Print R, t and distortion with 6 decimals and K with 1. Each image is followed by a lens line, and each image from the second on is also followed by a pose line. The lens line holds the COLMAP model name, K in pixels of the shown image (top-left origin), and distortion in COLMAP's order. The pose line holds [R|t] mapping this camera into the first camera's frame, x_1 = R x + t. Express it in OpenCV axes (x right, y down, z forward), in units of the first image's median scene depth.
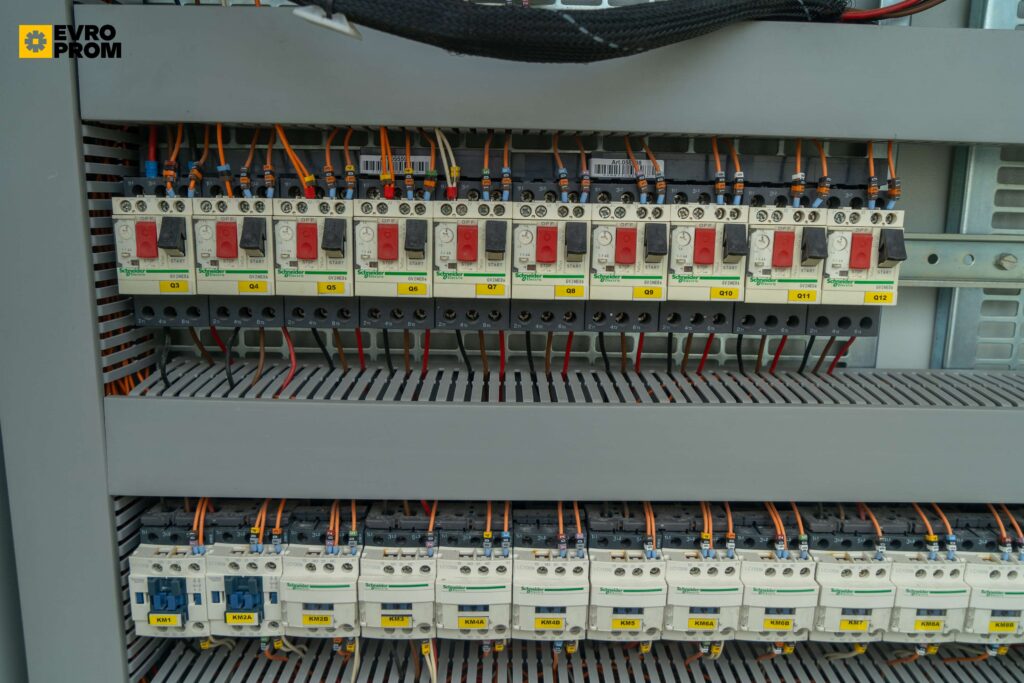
lens RADIAL K [[697.7, 0, 512.0], [0, 697.7, 341.5], [0, 0, 1]] dist [-0.028097, 0.023148]
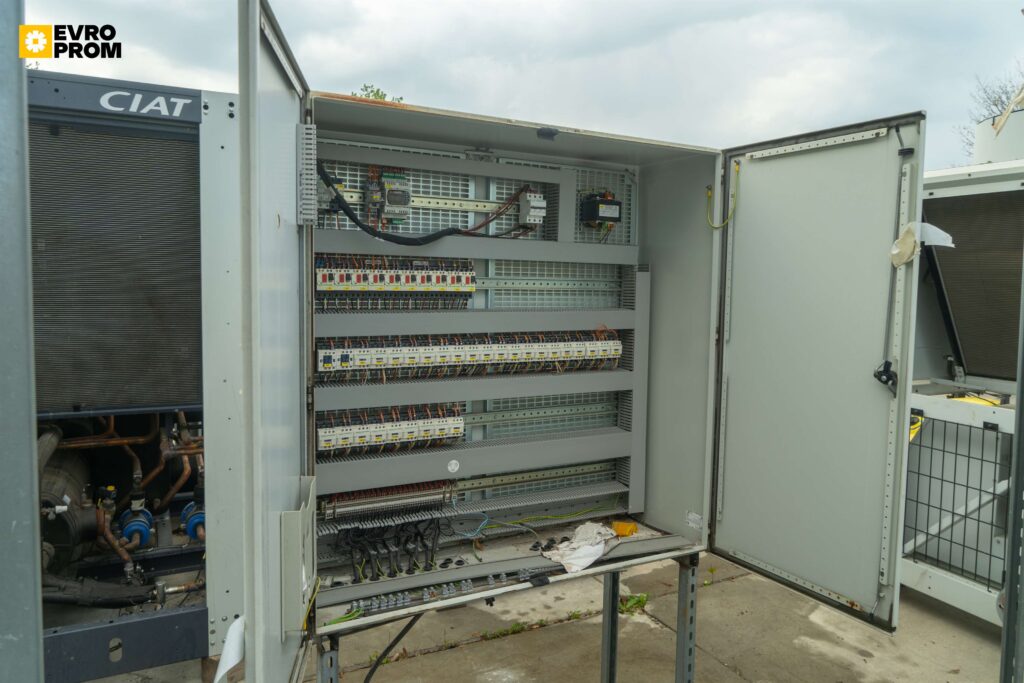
lens RADIAL K [[703.1, 0, 476.7], [0, 703.1, 337.5], [0, 0, 1]] dist [0.002746, 0.000296]
pose [[0.900737, -0.037518, 0.432742, -1.579696], [0.073715, 0.995015, -0.067168, 0.600343], [-0.428065, 0.092400, 0.899012, -3.403067]]
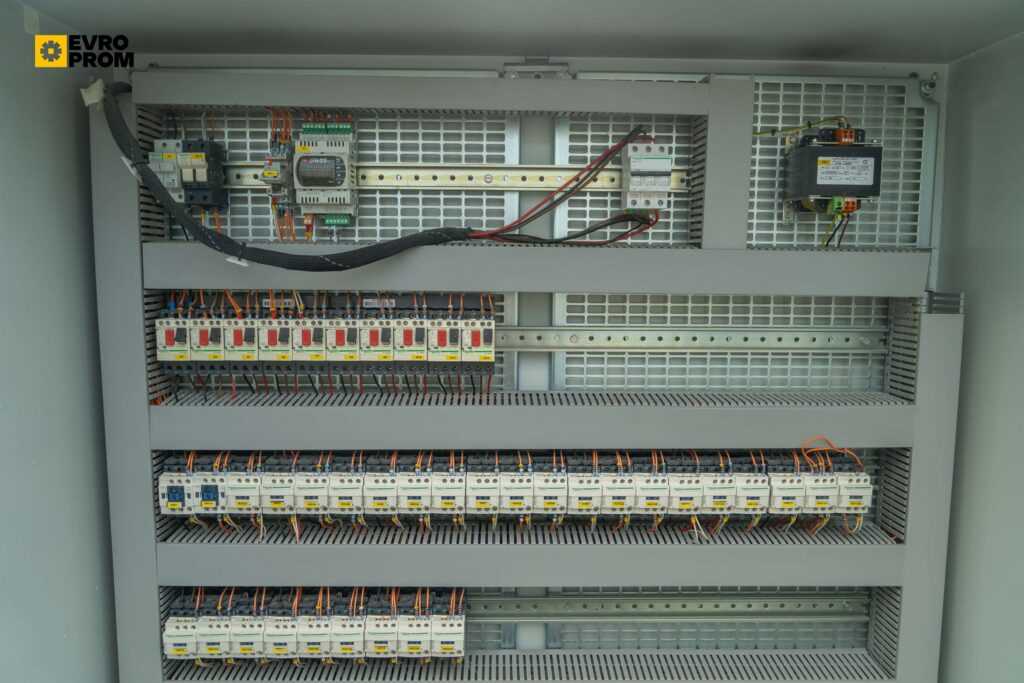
lens RADIAL K [[697.7, 0, 512.0], [0, 697.7, 341.5], [0, 0, 1]] dist [-0.028097, 0.023148]
pose [[0.999918, -0.012734, -0.001414, 0.612821], [0.012614, 0.997775, -0.065466, 0.033949], [0.002245, 0.065443, 0.997854, -1.295424]]
